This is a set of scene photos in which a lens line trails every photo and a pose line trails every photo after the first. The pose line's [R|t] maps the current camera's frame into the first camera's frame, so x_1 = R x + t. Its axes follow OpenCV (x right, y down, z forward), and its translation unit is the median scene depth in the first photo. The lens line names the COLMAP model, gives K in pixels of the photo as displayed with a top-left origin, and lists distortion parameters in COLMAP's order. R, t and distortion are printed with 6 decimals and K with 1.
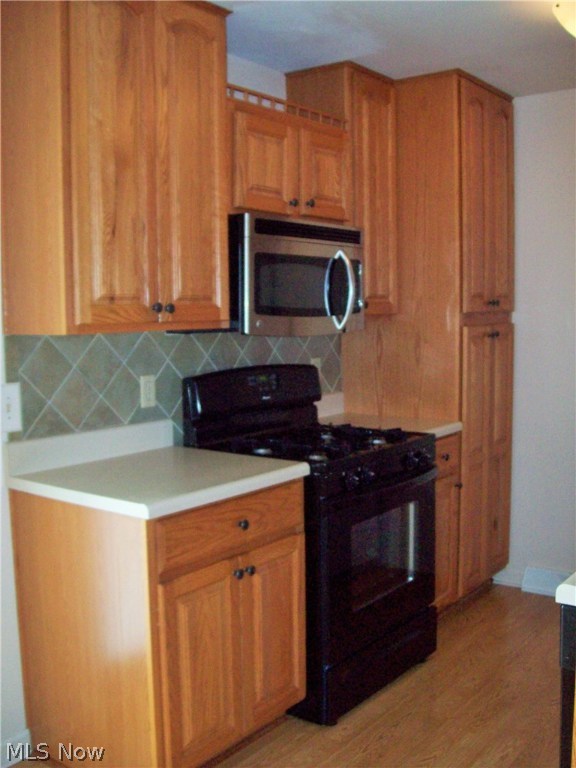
lens RADIAL K [[825.5, 0, 288.0], [0, 825.5, 384.0], [0, 0, 1]] dist [-0.189544, 0.120613]
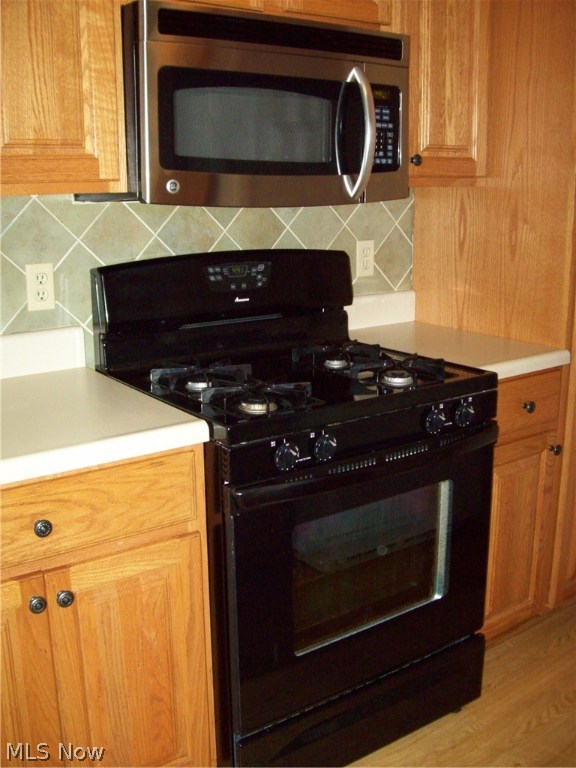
lens RADIAL K [[825.5, 0, 288.0], [0, 825.5, 384.0], [0, 0, 1]] dist [-0.189544, 0.120613]
pose [[0.956526, 0.075374, -0.281738, 0.218122], [-0.031621, 0.987134, 0.156736, -0.023196], [0.289927, -0.141014, 0.946603, 0.408256]]
